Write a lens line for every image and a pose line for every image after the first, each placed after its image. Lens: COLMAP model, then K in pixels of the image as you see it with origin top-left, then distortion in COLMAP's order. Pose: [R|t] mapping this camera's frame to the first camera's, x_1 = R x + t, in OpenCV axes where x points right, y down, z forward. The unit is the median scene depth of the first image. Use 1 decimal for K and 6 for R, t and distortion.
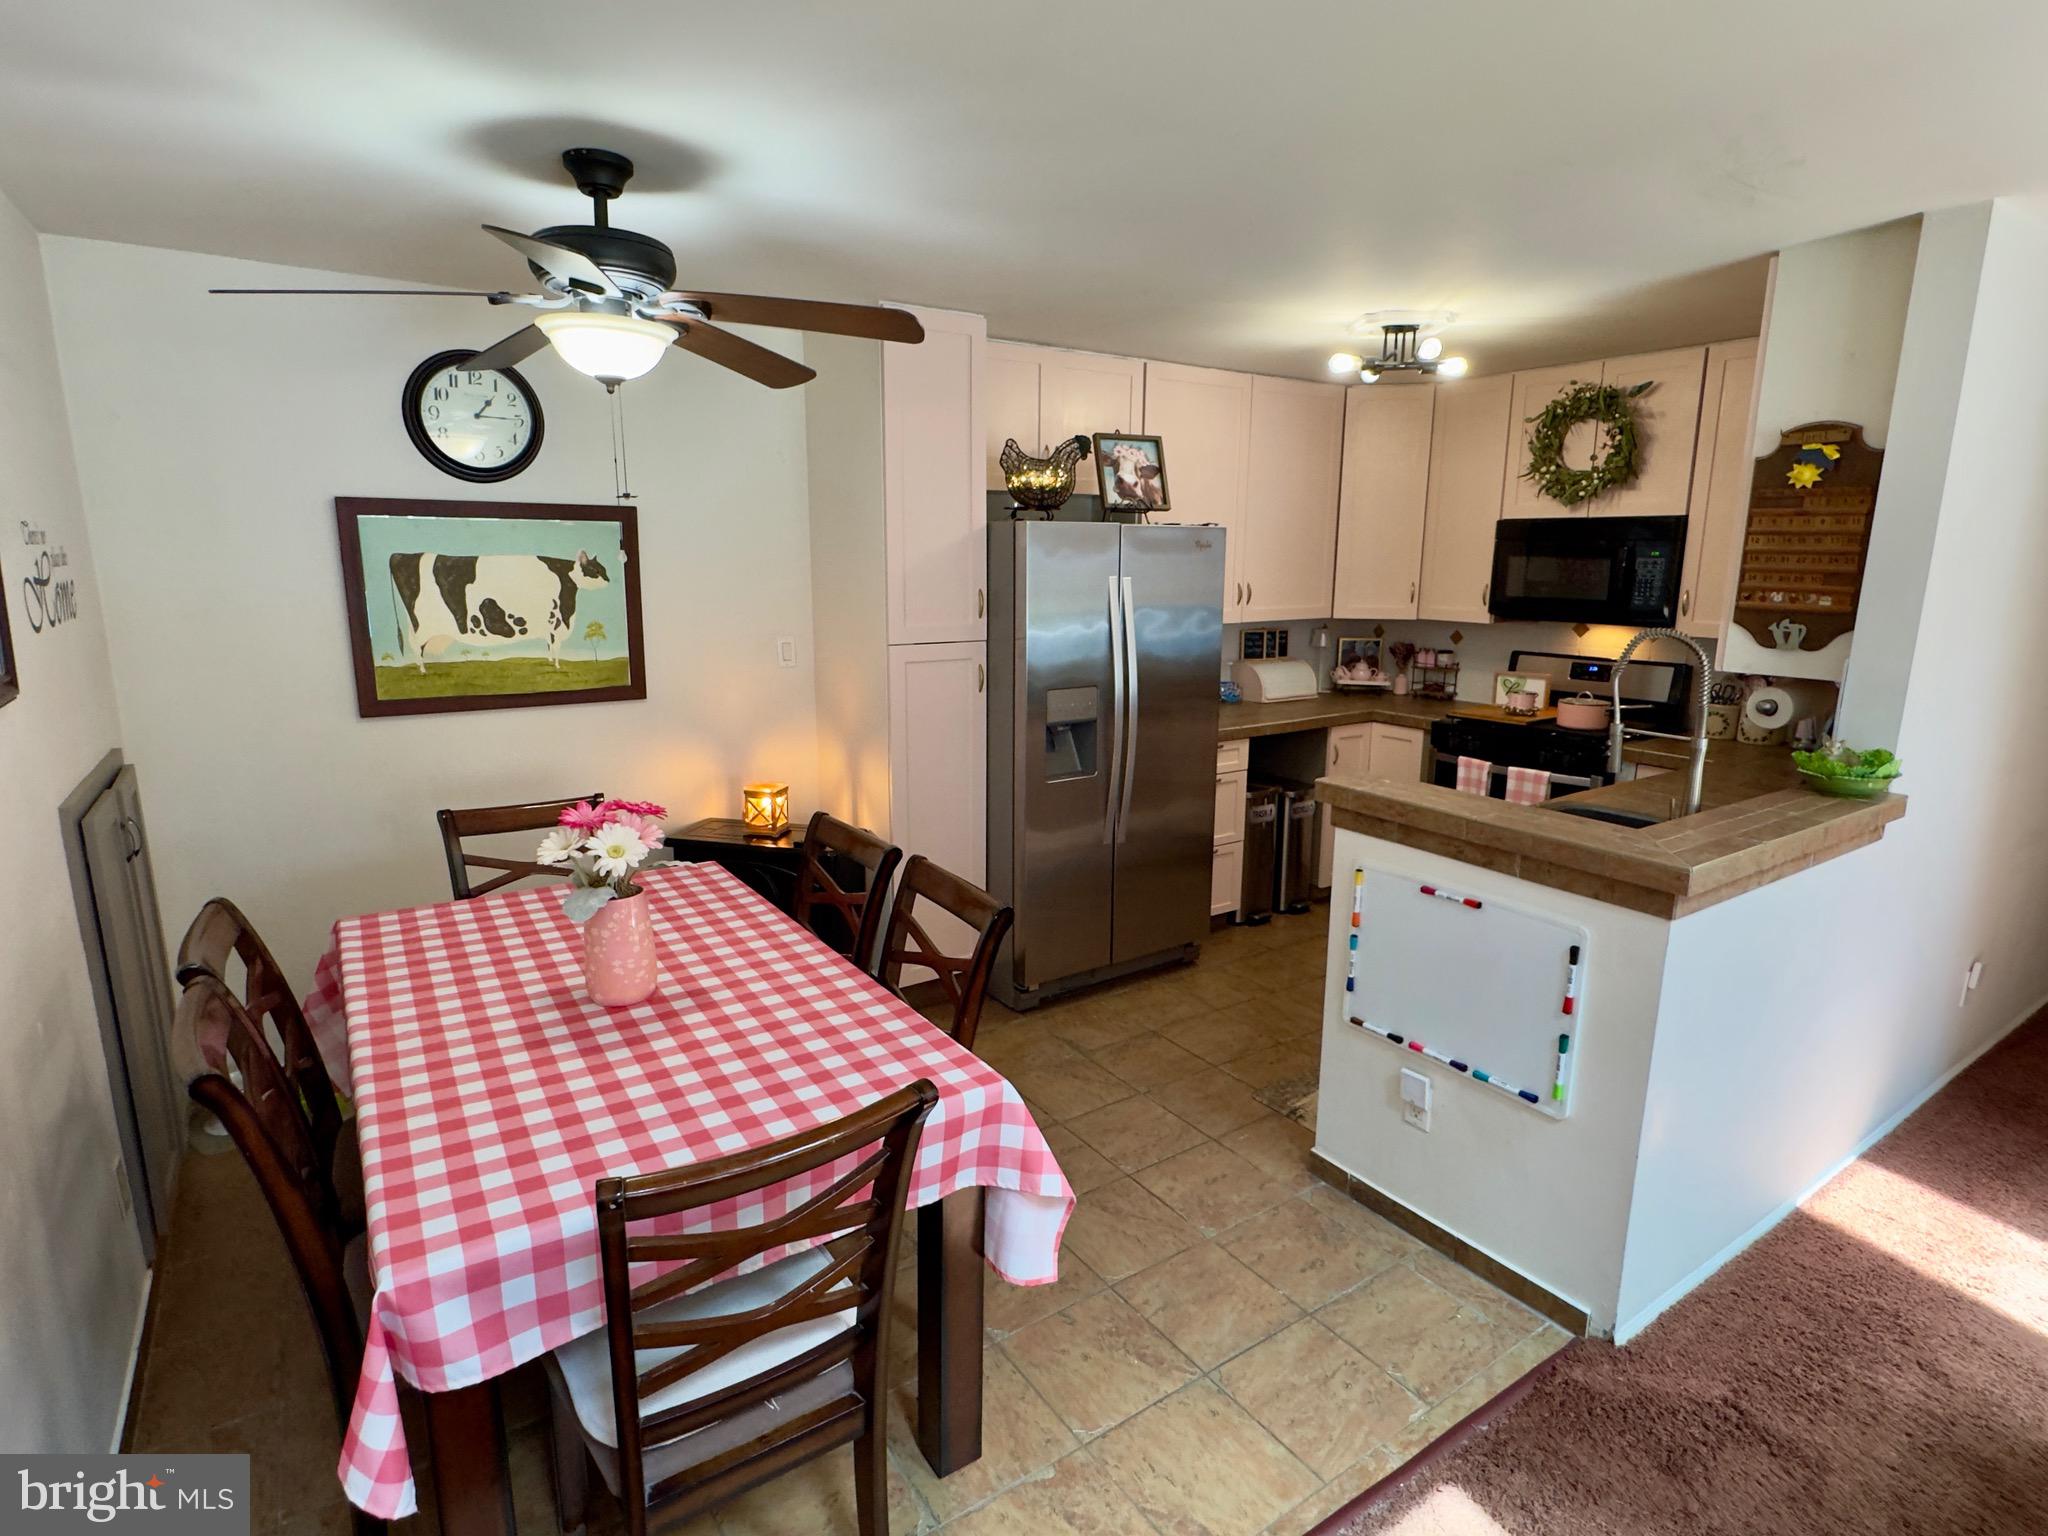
lens RADIAL K [[1065.8, 0, 1024.2], [0, 1065.8, 772.6], [0, 0, 1]] dist [-0.000285, -0.000576]
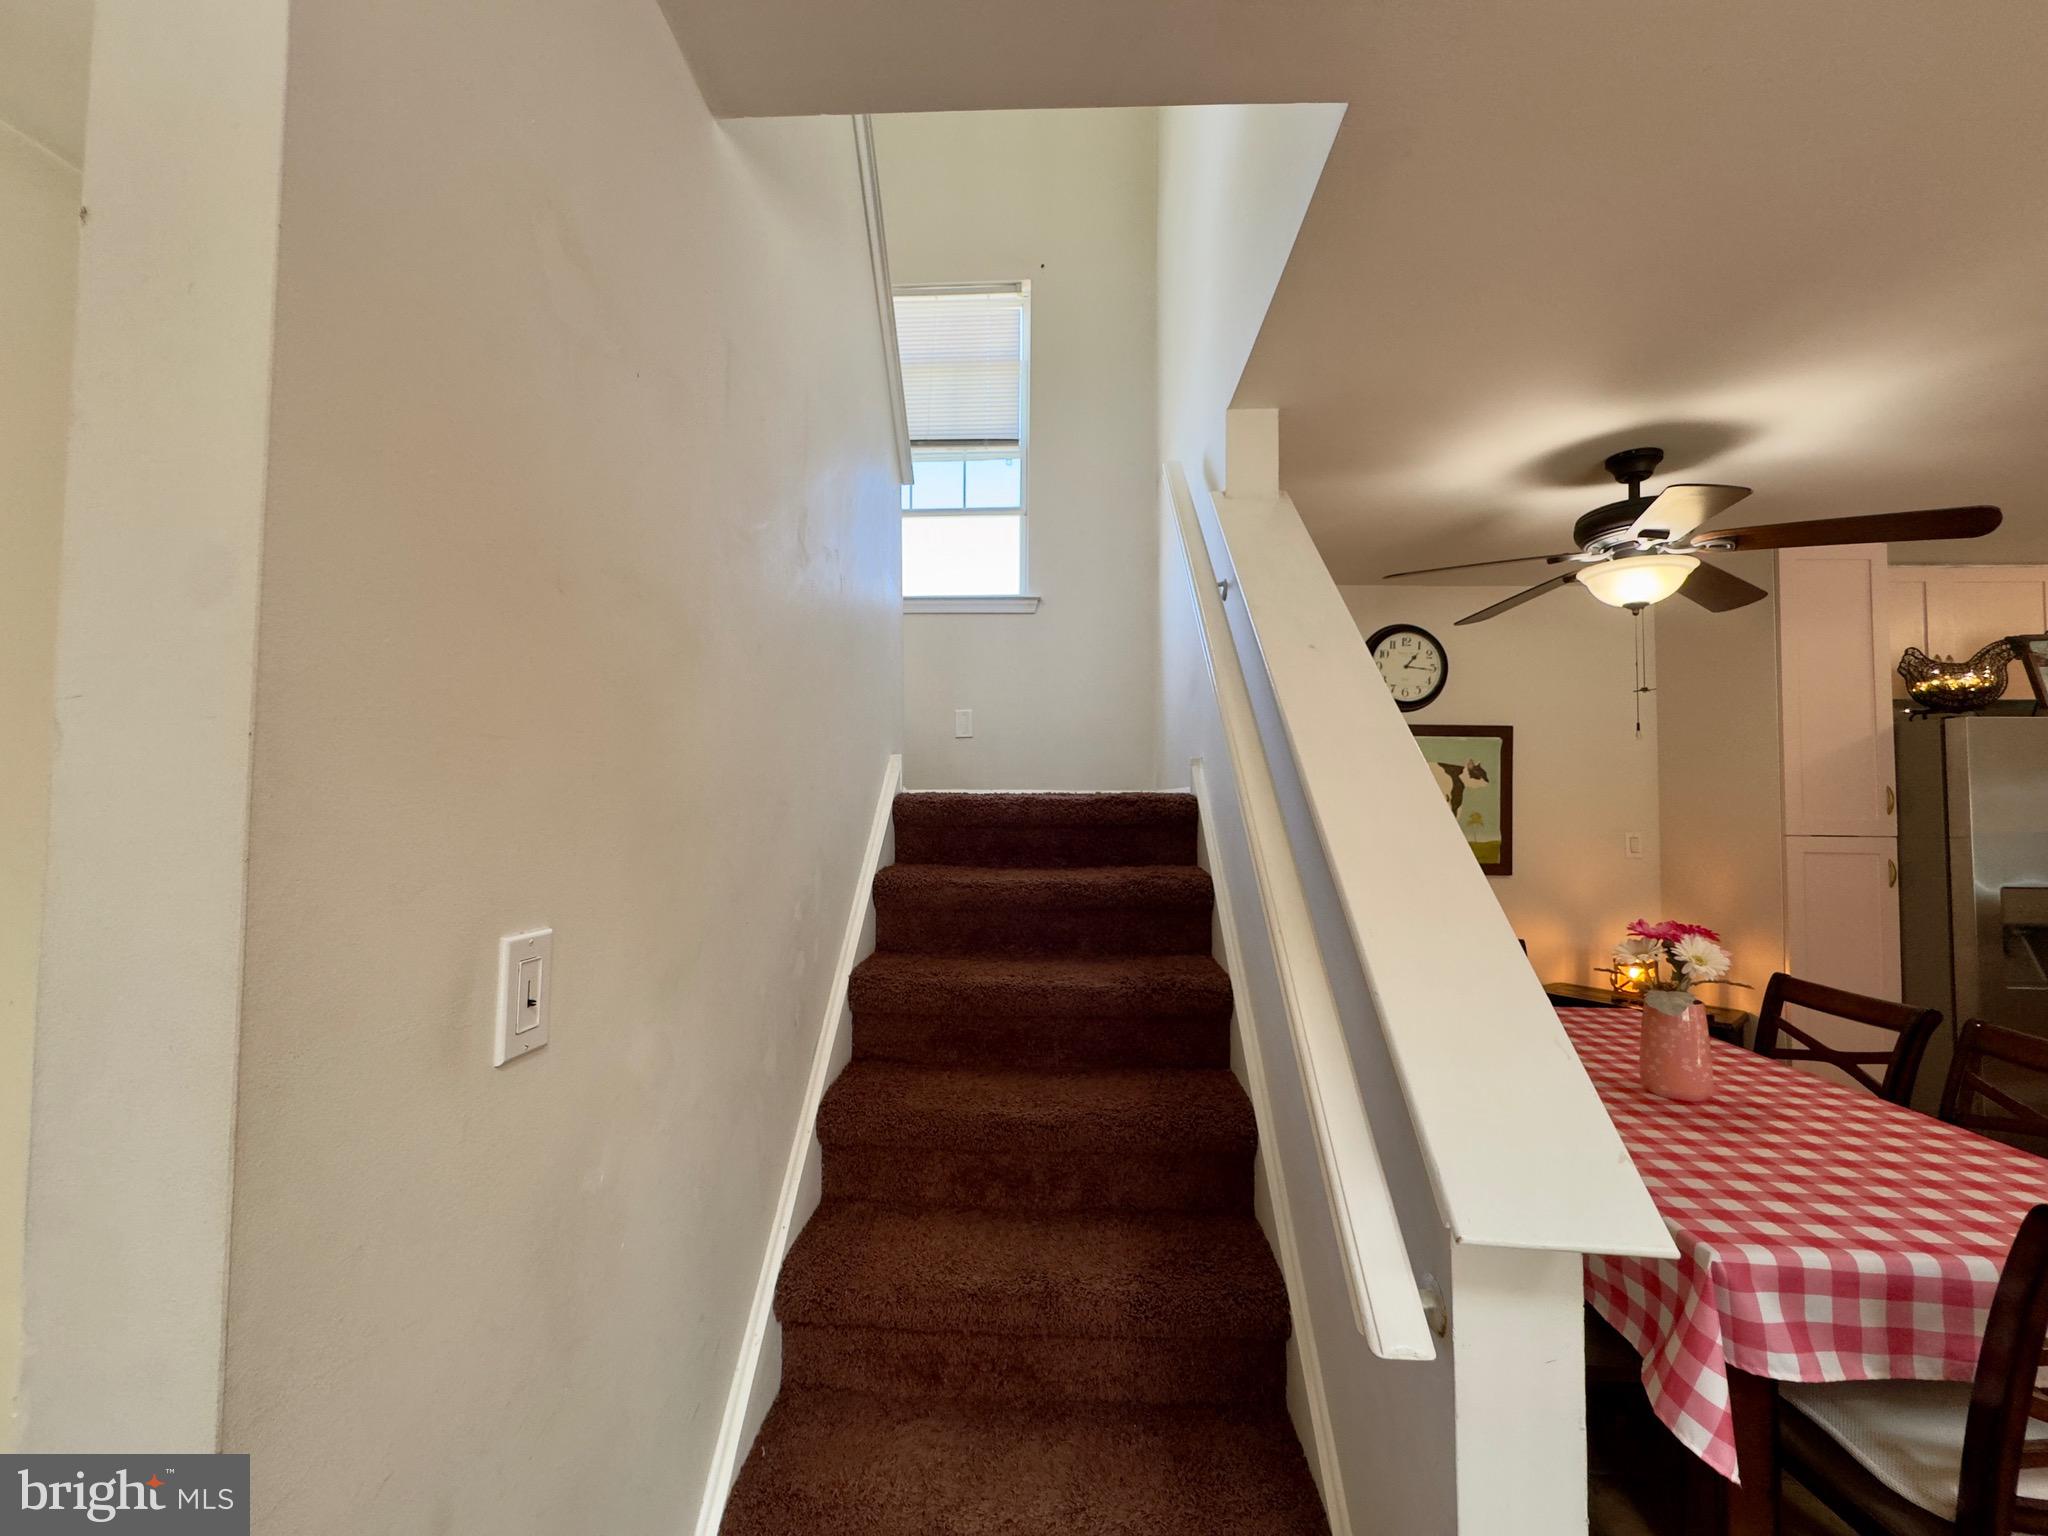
lens RADIAL K [[833.3, 0, 1026.8], [0, 833.3, 765.9], [0, 0, 1]] dist [-0.000997, -0.000229]
pose [[0.800419, -0.023006, -0.599000, -0.190617], [-0.126845, 0.970135, -0.206759, 0.068337], [0.585867, 0.241474, 0.773596, -0.099618]]
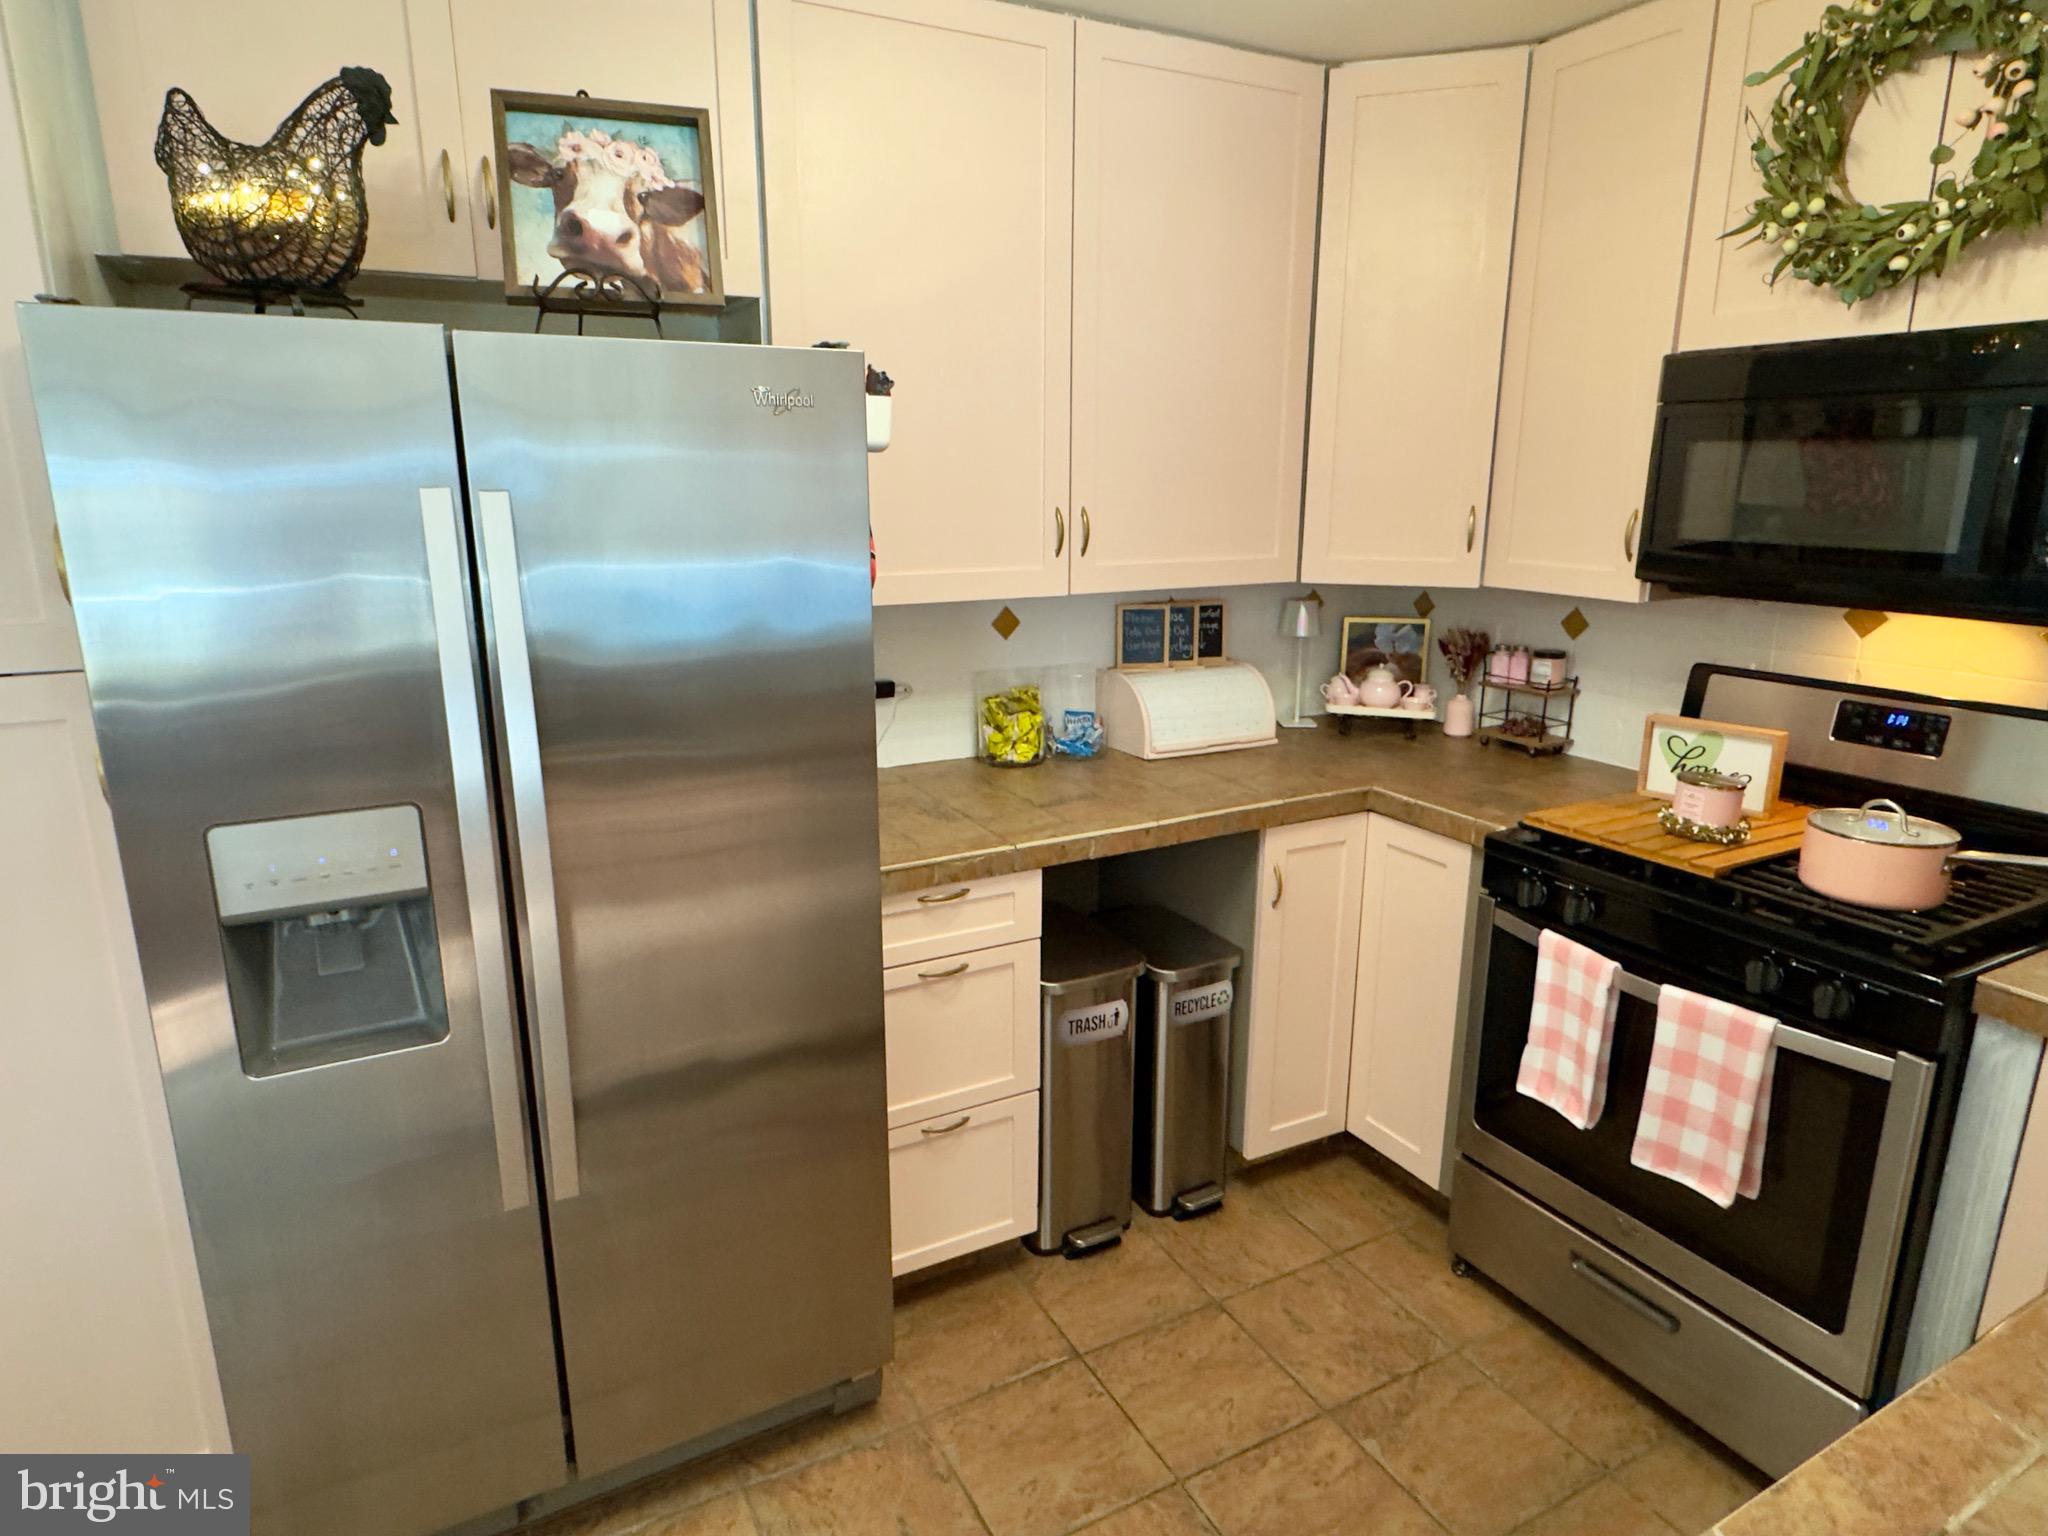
lens RADIAL K [[1176.6, 0, 1019.0], [0, 1176.6, 766.0], [0, 0, 1]] dist [-0.007187, 0.000806]
pose [[0.994032, 0.022777, -0.106682, 0.263604], [-0.018794, 0.999094, 0.038185, -0.095904], [0.107456, -0.035952, 0.993560, 0.549657]]
